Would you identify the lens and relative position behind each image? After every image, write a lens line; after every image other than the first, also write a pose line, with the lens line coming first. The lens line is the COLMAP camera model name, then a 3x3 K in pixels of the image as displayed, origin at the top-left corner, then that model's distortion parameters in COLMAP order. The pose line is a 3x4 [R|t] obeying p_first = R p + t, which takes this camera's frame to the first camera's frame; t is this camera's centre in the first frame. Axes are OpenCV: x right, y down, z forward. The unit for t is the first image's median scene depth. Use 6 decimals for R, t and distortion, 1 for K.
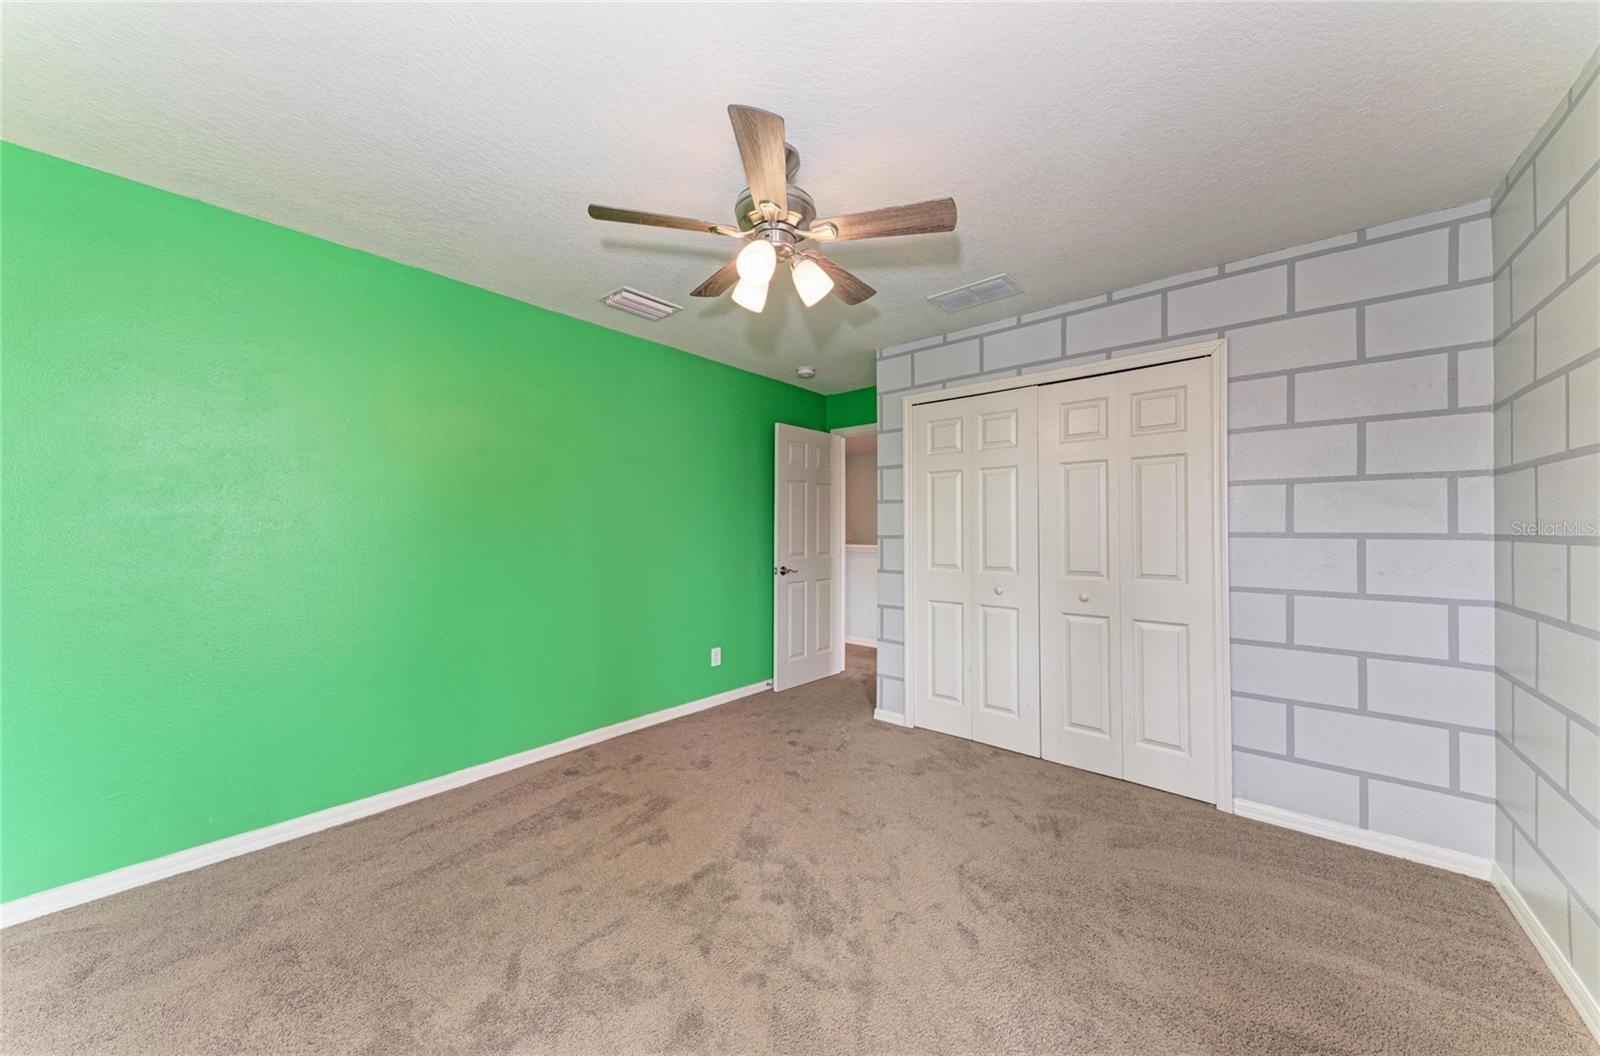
lens RADIAL K [[541.1, 0, 801.5], [0, 541.1, 530.8], [0, 0, 1]] dist [0.023027, -0.005420]
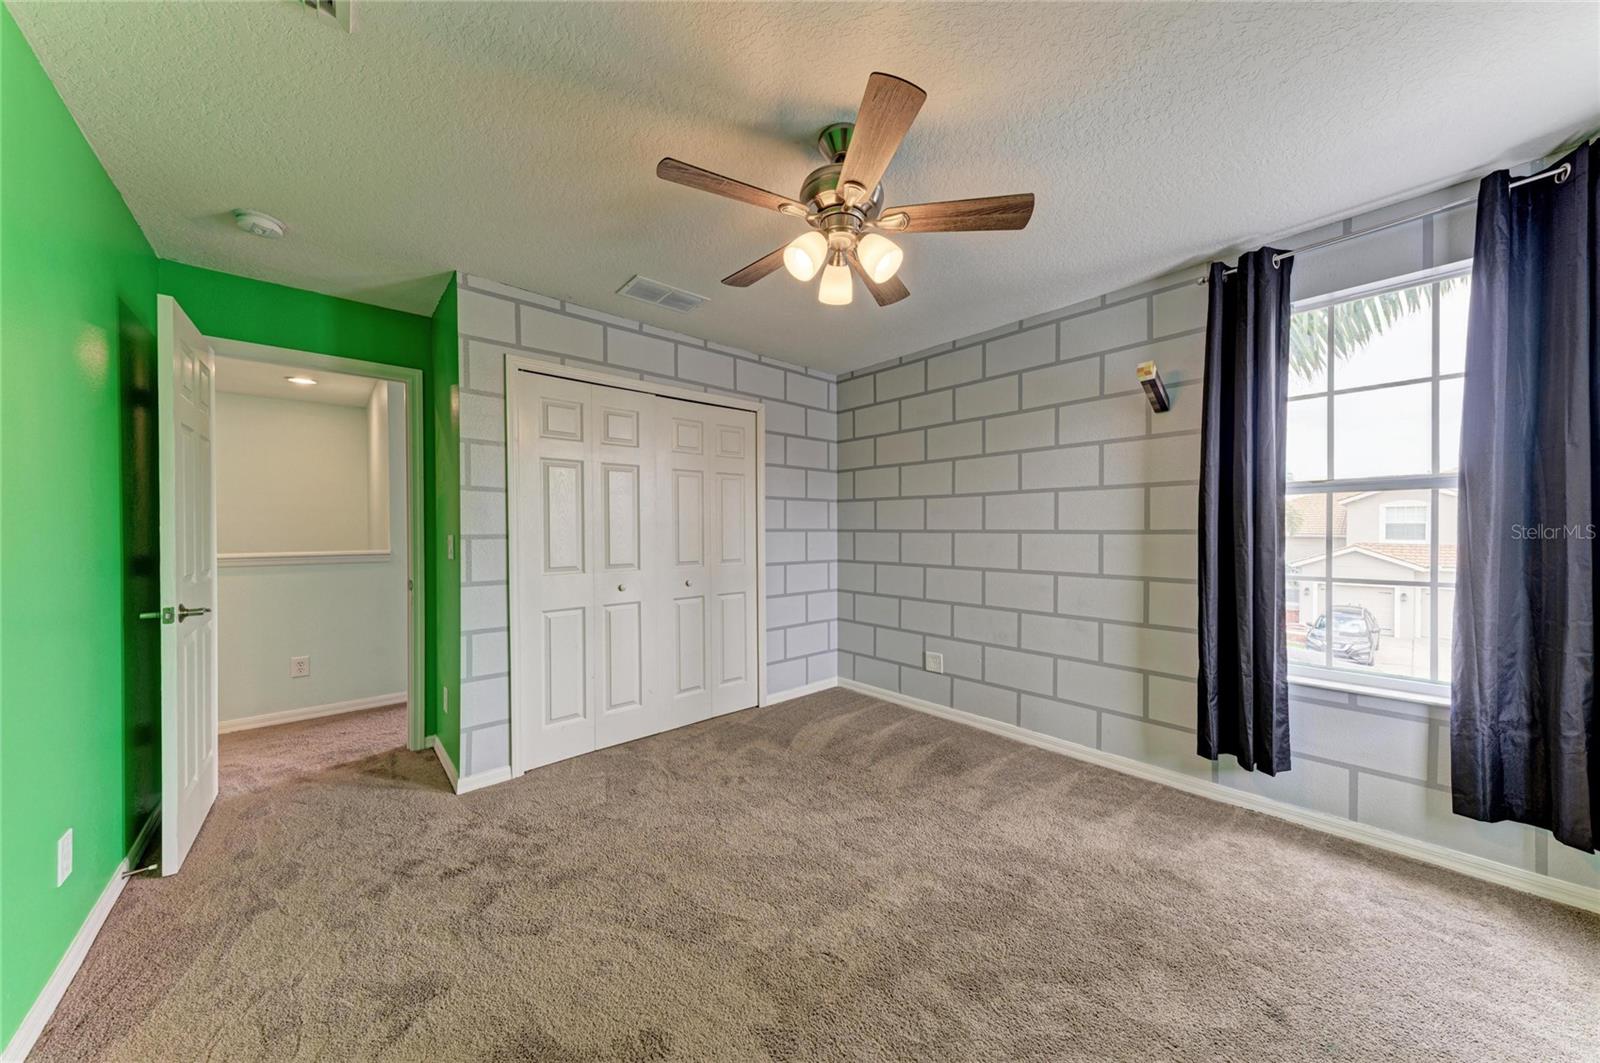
lens RADIAL K [[541.1, 0, 801.5], [0, 541.1, 534.3], [0, 0, 1]] dist [0.023027, -0.005420]
pose [[0.145280, -0.010752, 0.989332, -0.652050], [0.004338, 0.999938, 0.010230, 0.003679], [-0.989381, 0.002806, 0.145318, 0.591771]]
